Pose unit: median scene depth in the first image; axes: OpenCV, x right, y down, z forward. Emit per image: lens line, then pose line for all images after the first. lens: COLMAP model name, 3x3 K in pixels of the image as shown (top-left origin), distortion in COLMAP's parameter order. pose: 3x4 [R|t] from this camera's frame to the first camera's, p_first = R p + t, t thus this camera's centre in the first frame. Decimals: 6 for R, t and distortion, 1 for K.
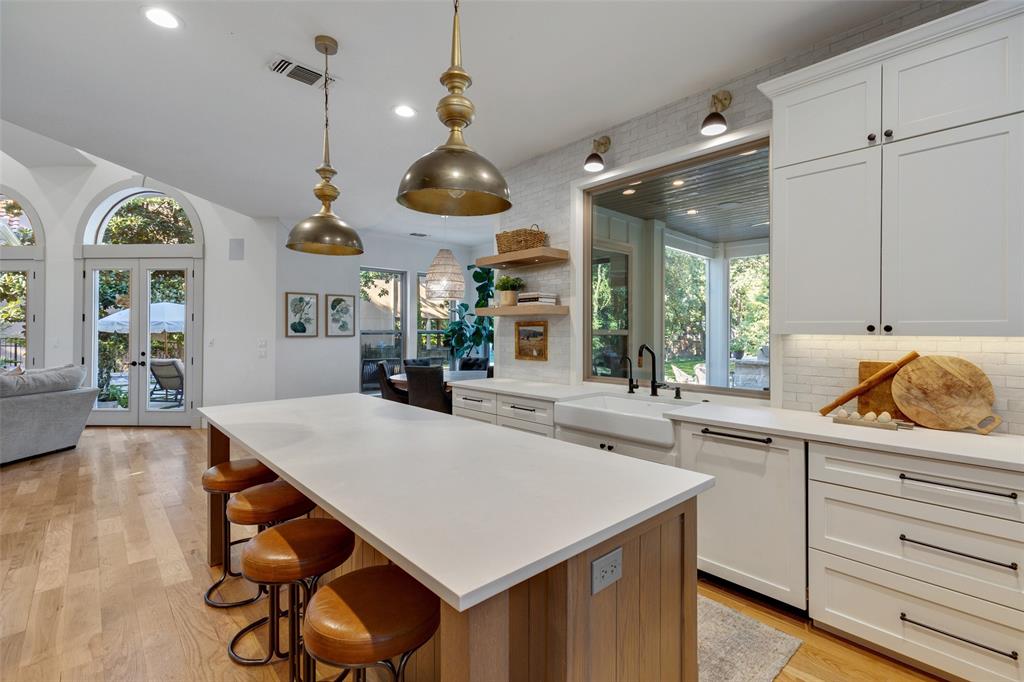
lens RADIAL K [[458.0, 0, 527.2], [0, 458.0, 327.8], [0, 0, 1]] dist [0.039103, -0.000015]
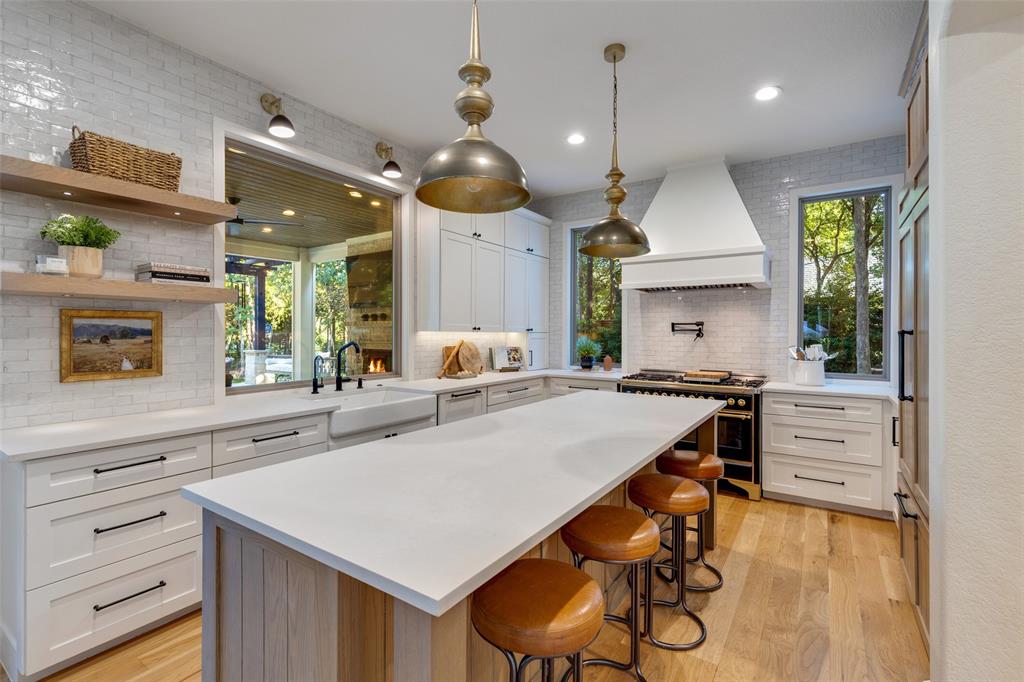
lens RADIAL K [[461.6, 0, 515.7], [0, 461.6, 333.6], [0, 0, 1]] dist [0.002061, -0.000221]
pose [[-0.219310, -0.009620, 0.975608, -0.686406], [-0.018157, 0.999818, 0.005777, 0.002658], [-0.975486, -0.016447, -0.219445, 0.683283]]
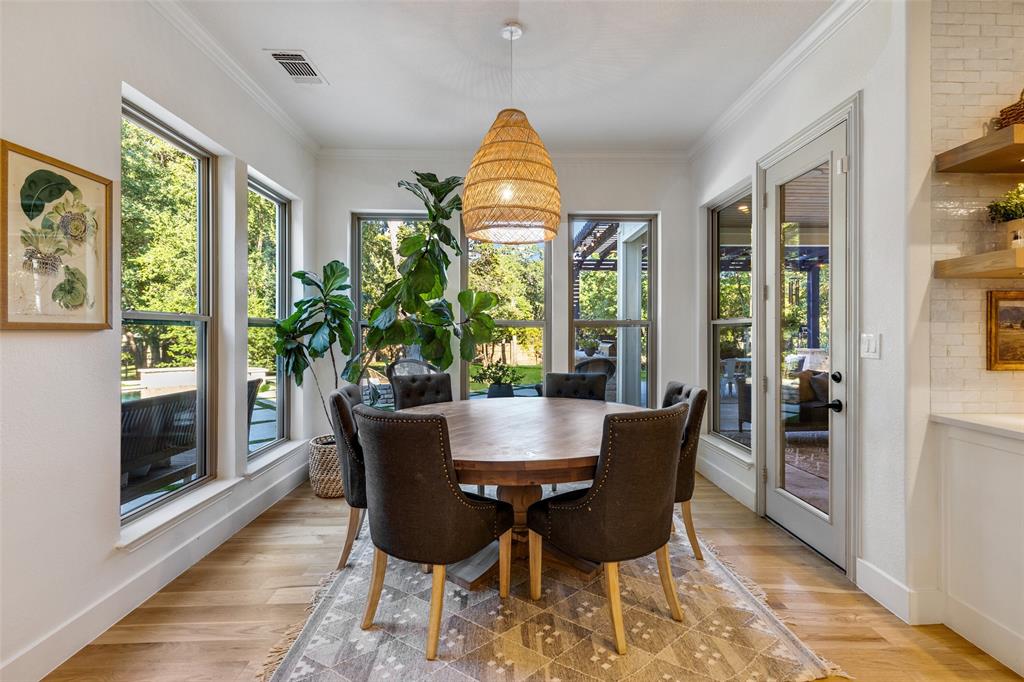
lens RADIAL K [[461.6, 0, 515.7], [0, 461.6, 333.6], [0, 0, 1]] dist [0.002061, -0.000221]
pose [[0.662514, -0.008330, 0.749004, -0.761239], [-0.005858, 0.999850, 0.016301, 0.028476], [-0.749027, -0.015187, 0.662365, 1.148055]]
